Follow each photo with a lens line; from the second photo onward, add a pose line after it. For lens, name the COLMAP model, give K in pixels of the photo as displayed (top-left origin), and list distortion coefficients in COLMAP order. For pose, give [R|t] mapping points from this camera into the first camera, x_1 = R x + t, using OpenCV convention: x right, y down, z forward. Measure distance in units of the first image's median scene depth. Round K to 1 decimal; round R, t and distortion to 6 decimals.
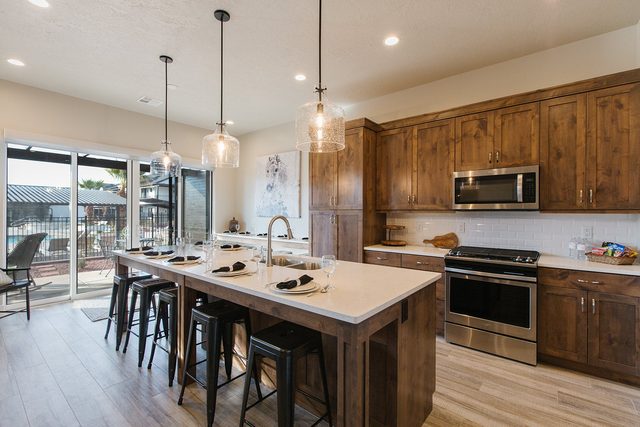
lens RADIAL K [[291.9, 0, 314.9], [0, 291.9, 214.0], [0, 0, 1]] dist [0.000970, 0.000036]
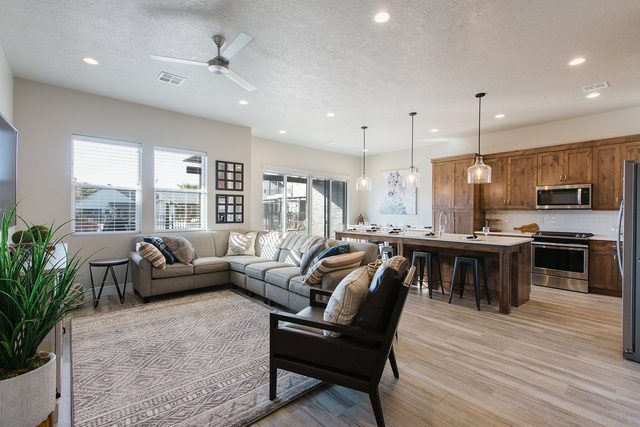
lens RADIAL K [[291.9, 0, 314.9], [0, 291.9, 214.0], [0, 0, 1]] dist [0.000970, 0.000036]
pose [[0.985216, 0.002566, -0.171299, -0.567208], [-0.002142, 0.999994, 0.002659, 0.015582], [0.171304, -0.002253, 0.985216, -1.007603]]
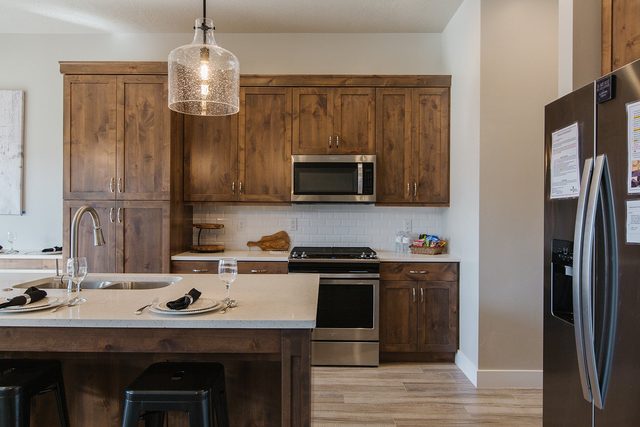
lens RADIAL K [[450.8, 0, 320.0], [0, 450.8, 213.5], [0, 0, 1]] dist [0.002109, -0.000636]
pose [[0.777230, -0.002867, 0.629210, -0.283924], [-0.000358, 0.999987, 0.004999, 0.013352], [-0.629217, -0.004110, 0.777219, -0.018690]]
